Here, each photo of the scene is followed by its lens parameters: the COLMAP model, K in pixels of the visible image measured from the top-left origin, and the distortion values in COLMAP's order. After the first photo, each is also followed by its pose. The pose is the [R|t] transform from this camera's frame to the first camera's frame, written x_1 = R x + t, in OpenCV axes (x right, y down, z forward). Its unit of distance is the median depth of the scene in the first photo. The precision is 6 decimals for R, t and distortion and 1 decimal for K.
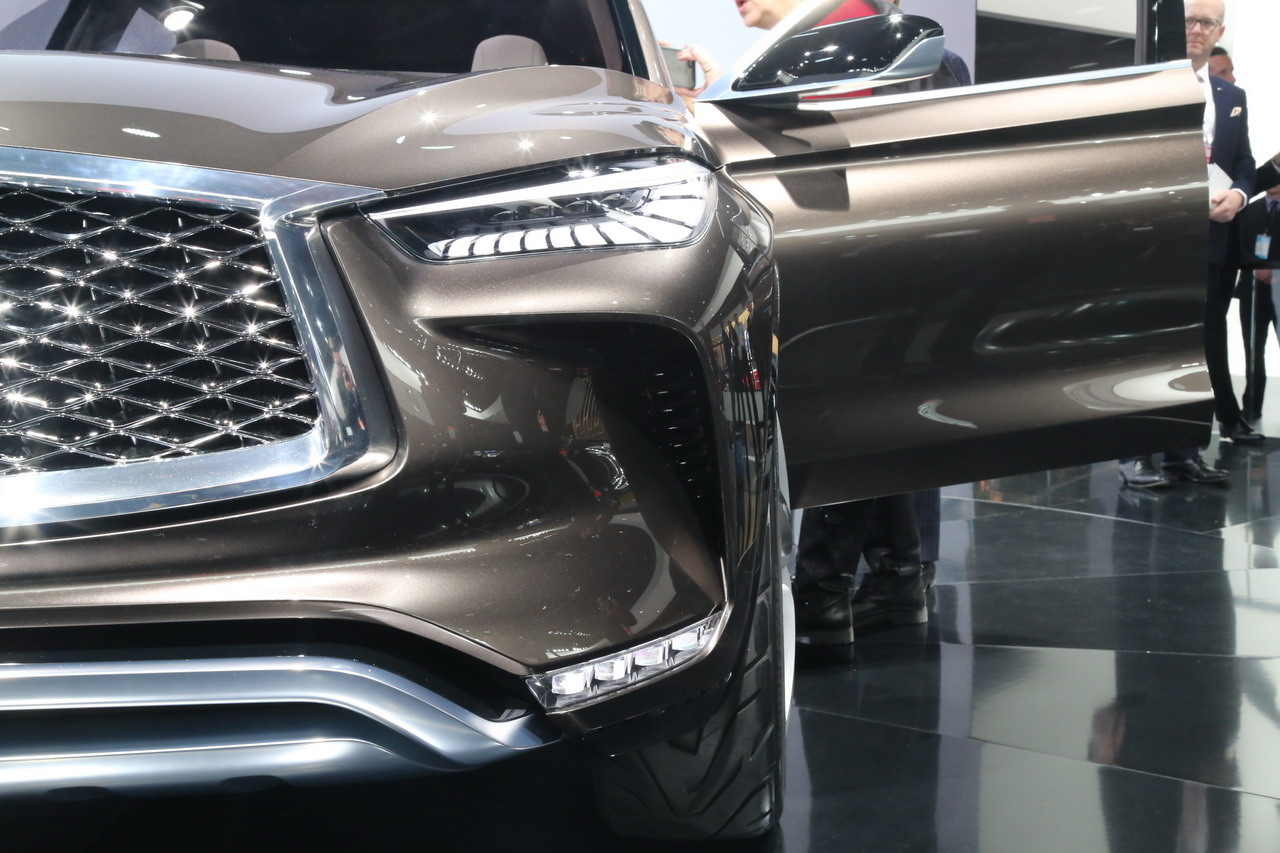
lens RADIAL K [[1723.4, 0, 617.5], [0, 1723.4, 424.7], [0, 0, 1]] dist [0.192293, 0.060364]
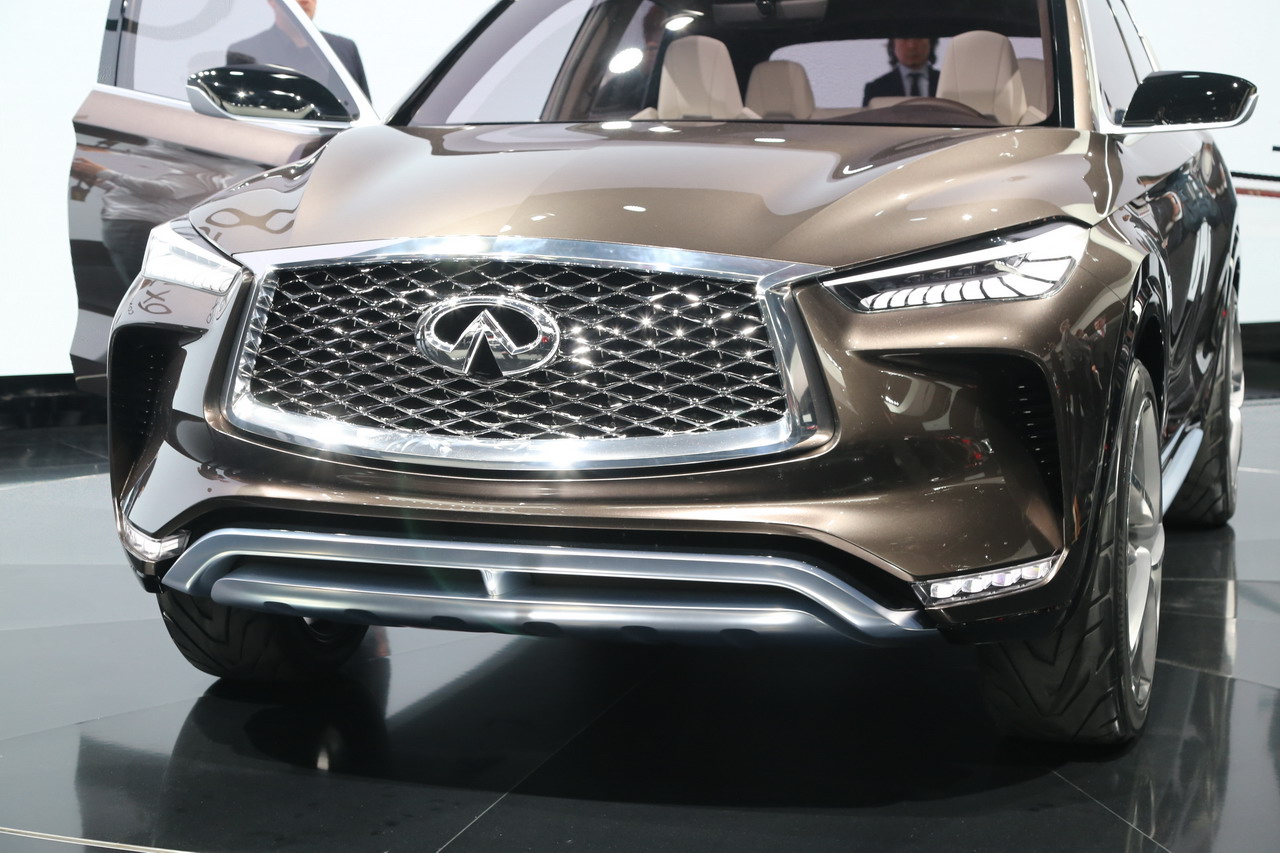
lens RADIAL K [[2391.4, 0, 640.0], [0, 2391.4, 426.5], [0, 0, 1]] dist [0.476855, 0.012429]
pose [[0.974443, 0.039406, -0.221151, 0.182436], [-0.035700, 0.999147, 0.020731, -0.030153], [0.221779, -0.012306, 0.975019, -1.165306]]
